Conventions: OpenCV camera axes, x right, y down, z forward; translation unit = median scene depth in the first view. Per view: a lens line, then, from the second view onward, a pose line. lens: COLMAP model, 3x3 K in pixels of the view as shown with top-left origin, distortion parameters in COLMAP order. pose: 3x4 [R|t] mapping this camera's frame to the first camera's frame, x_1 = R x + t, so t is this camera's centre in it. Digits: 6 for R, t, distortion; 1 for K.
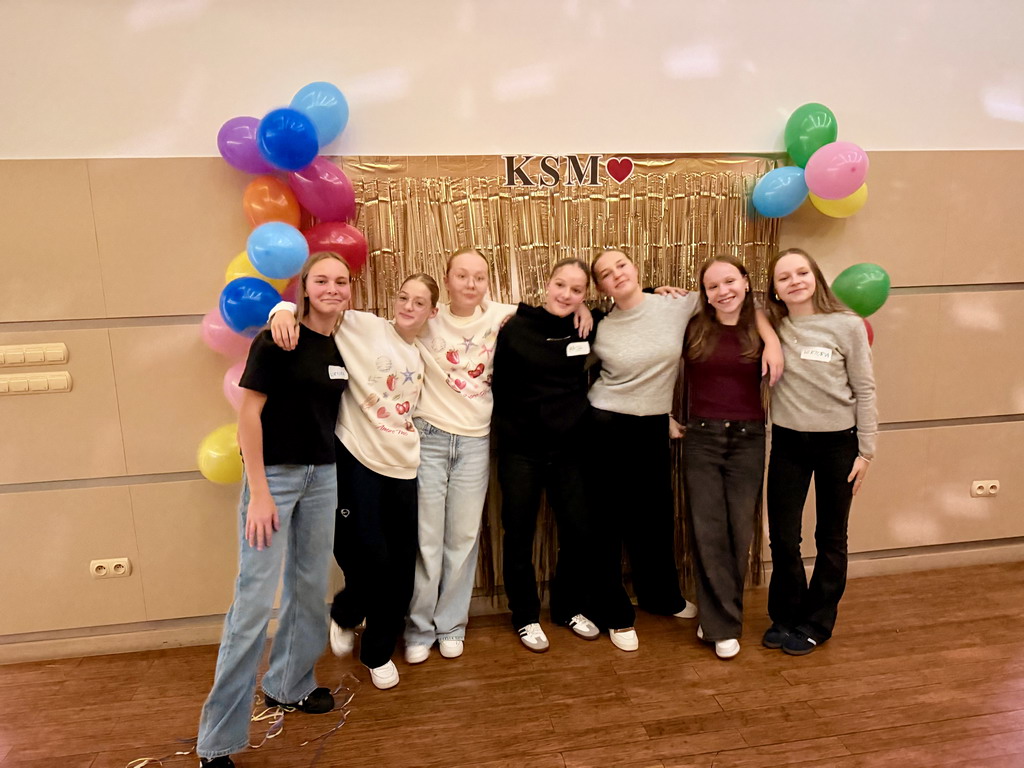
lens RADIAL K [[714.1, 0, 503.5], [0, 714.1, 396.9], [0, 0, 1]] dist [0.001858, -0.021468]
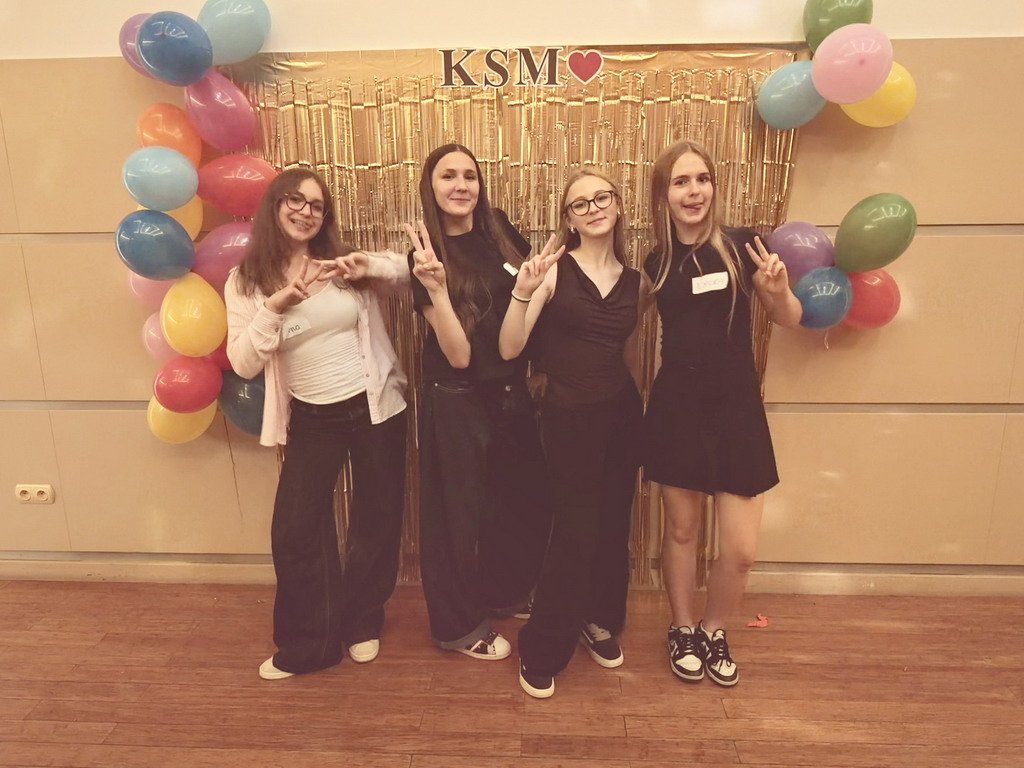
lens RADIAL K [[790.0, 0, 510.8], [0, 790.0, 391.5], [0, 0, 1]] dist [0.008207, -0.030700]
pose [[0.978972, 0.071509, -0.191051, 0.280856], [-0.056841, 0.995077, 0.081188, -0.021401], [0.195916, -0.068621, 0.978217, 0.090098]]
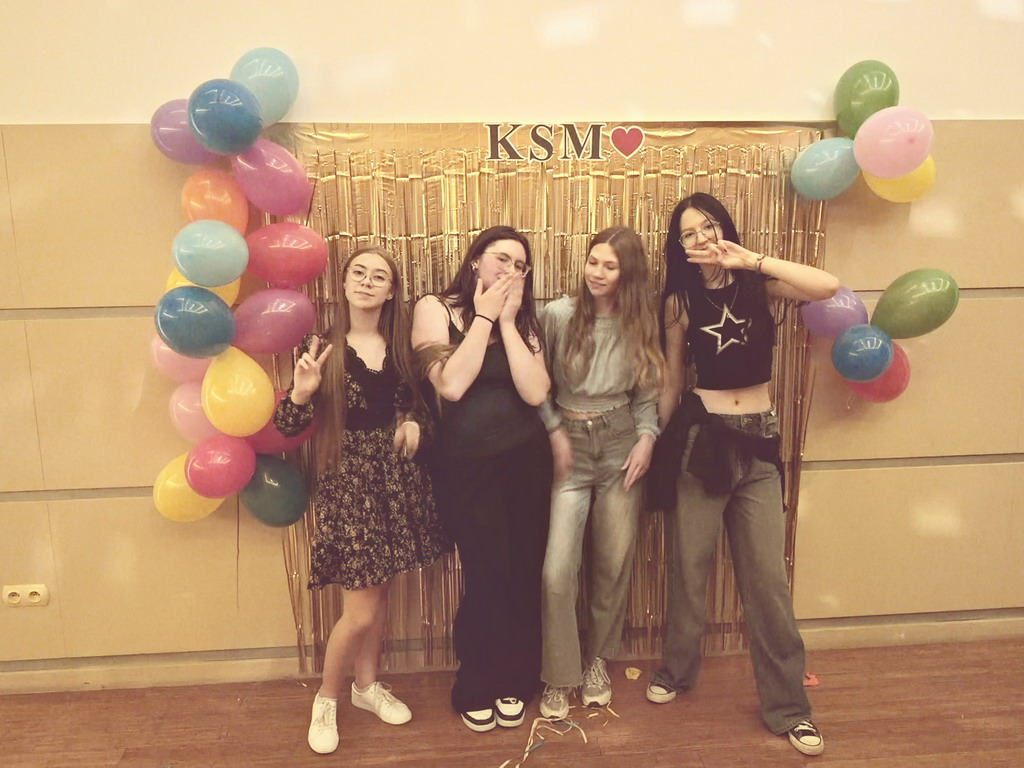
lens RADIAL K [[790.0, 0, 502.8], [0, 790.0, 391.6], [0, 0, 1]] dist [0.008207, -0.030700]
pose [[0.997226, 0.026008, -0.069735, 0.091582], [-0.026720, 0.999600, -0.009304, -0.015401], [0.069465, 0.011142, 0.997522, 0.078780]]
